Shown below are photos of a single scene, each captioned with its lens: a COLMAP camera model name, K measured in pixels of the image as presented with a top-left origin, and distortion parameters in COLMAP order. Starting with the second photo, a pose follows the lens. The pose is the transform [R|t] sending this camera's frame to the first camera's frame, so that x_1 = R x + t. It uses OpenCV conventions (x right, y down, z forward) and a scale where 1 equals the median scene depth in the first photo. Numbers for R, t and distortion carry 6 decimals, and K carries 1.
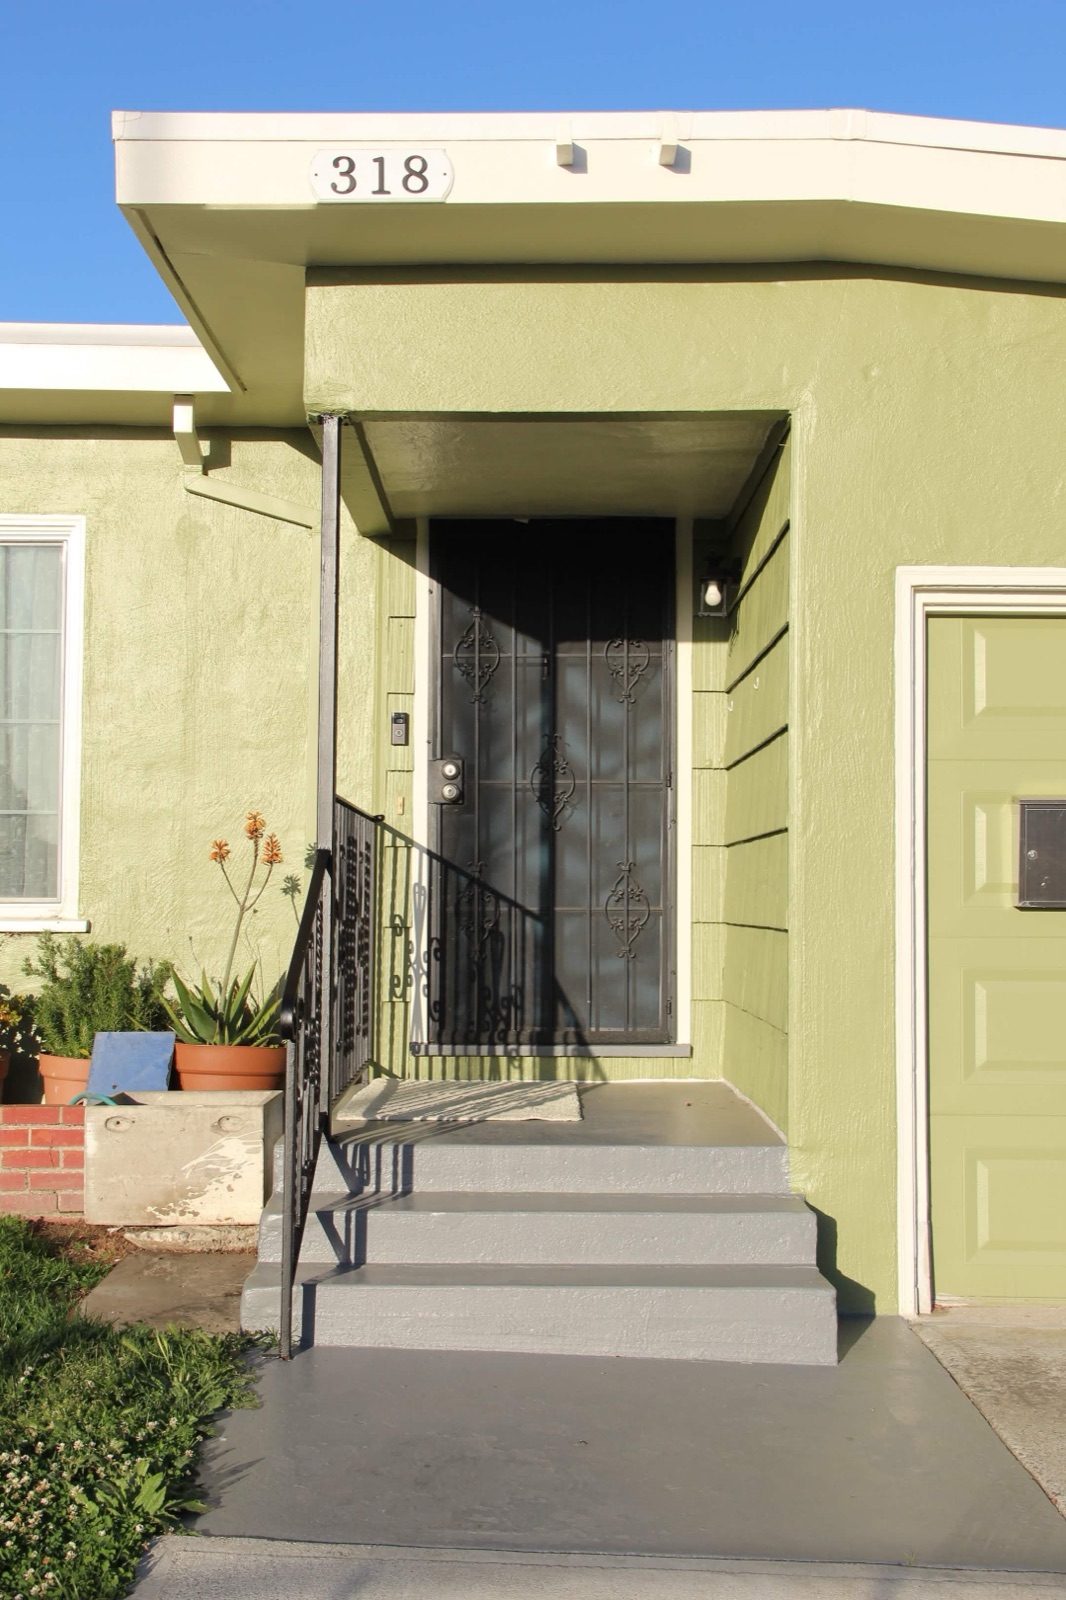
lens RADIAL K [[1934.5, 0, 542.8], [0, 1934.5, 826.4], [0, 0, 1]] dist [-0.016158, 0.390597]
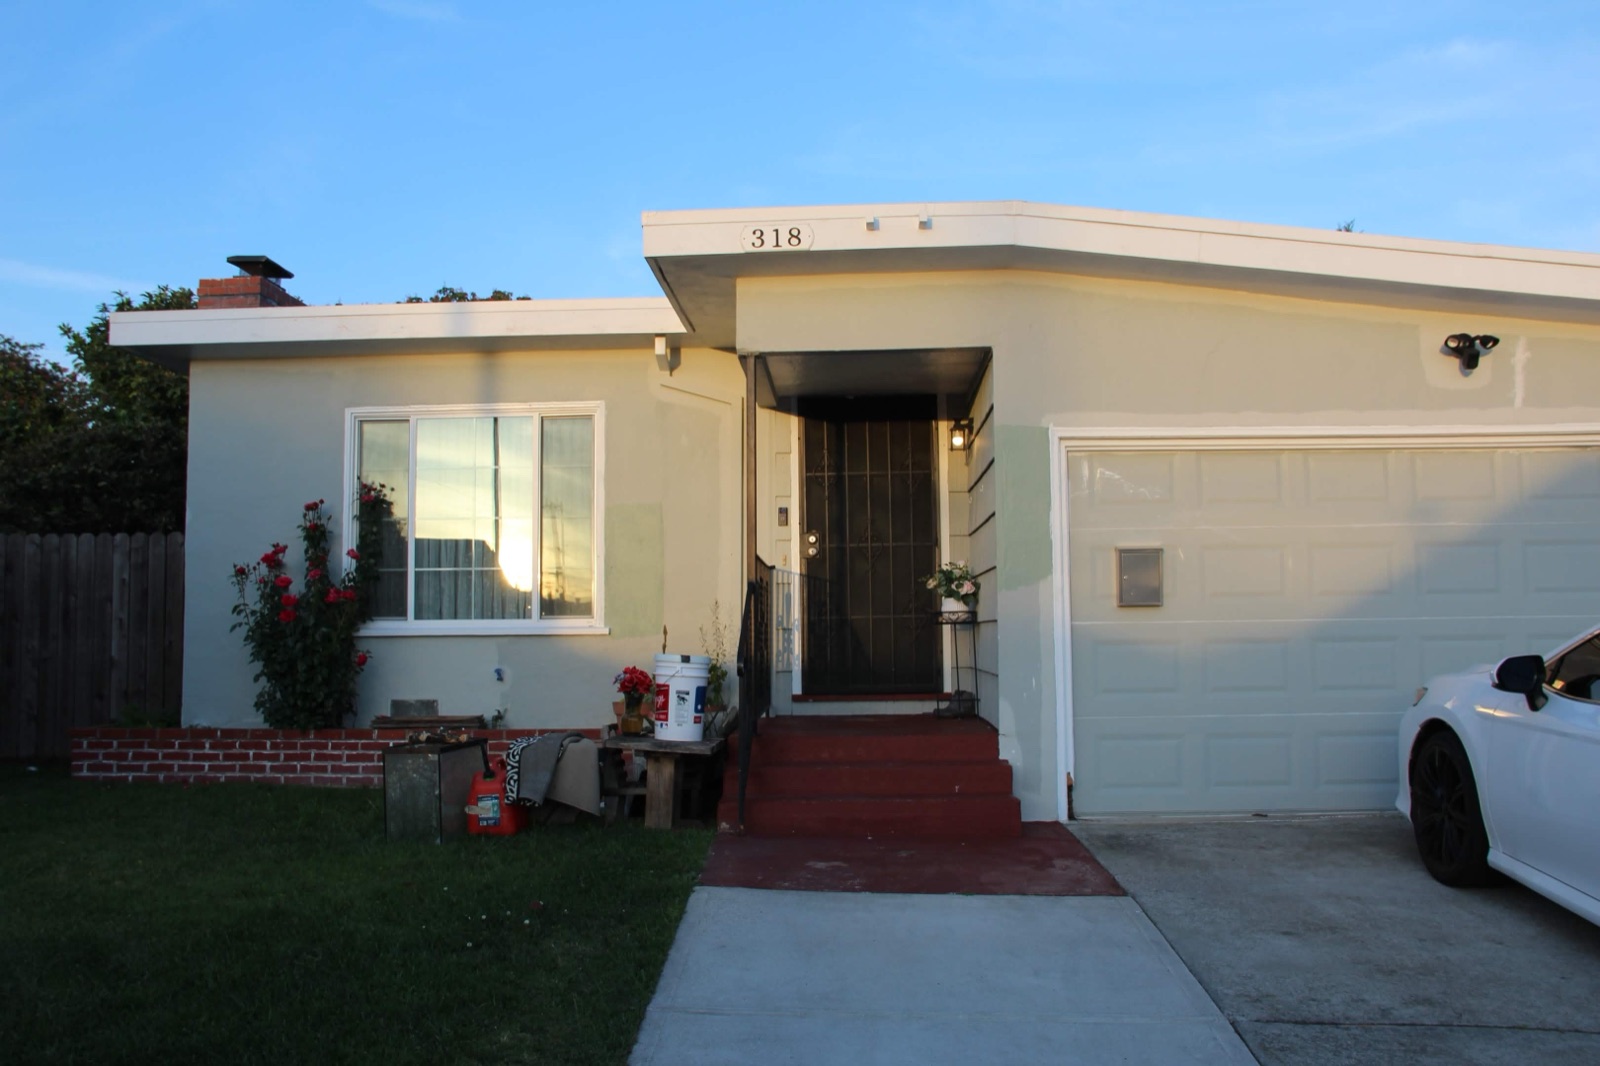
lens RADIAL K [[1415.0, 0, 800.0], [0, 1415.0, 533.0], [0, 0, 1]] dist [-0.128607, 0.158559]
pose [[0.998829, -0.019353, -0.044343, -0.002029], [0.017791, 0.999217, -0.035352, 0.012145], [0.044992, 0.034522, 0.998391, -0.337946]]
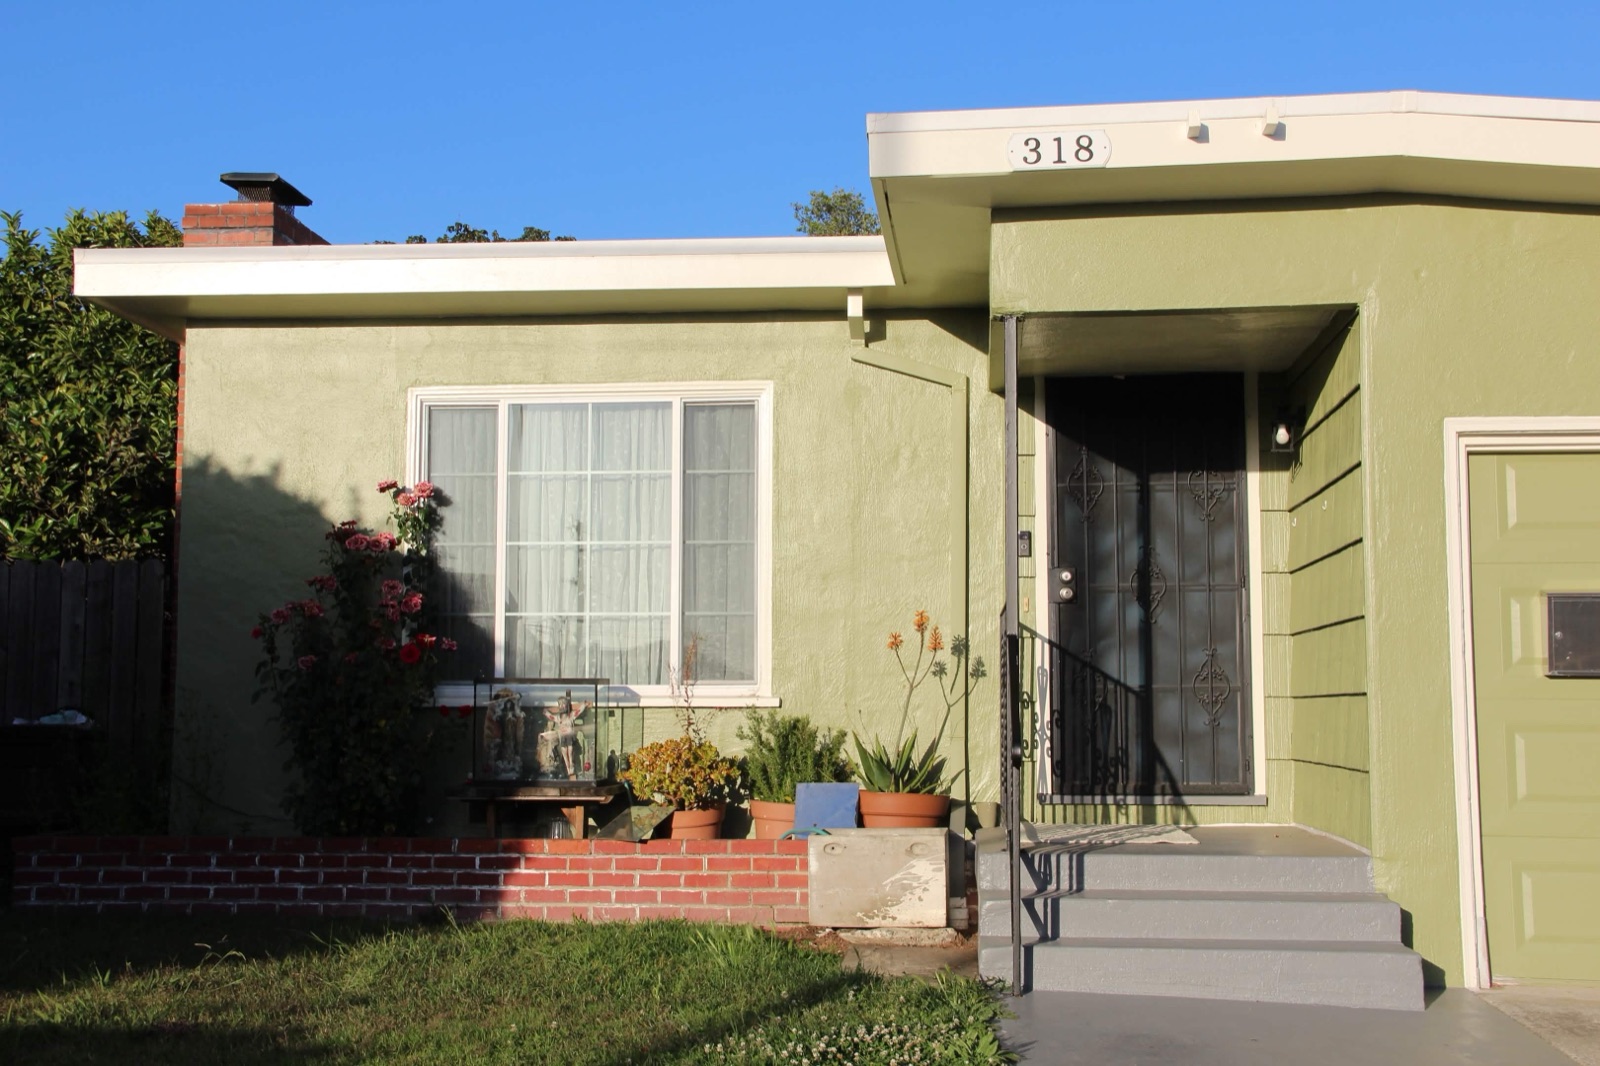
lens RADIAL K [[1970.9, 0, 800.0], [0, 1970.9, 533.0], [0, 0, 1]] dist [0.006233, 0.343718]
pose [[0.995172, -0.013926, -0.097152, -0.109798], [0.008734, 0.998521, -0.053659, 0.011810], [0.097755, 0.052551, 0.993822, -0.338859]]
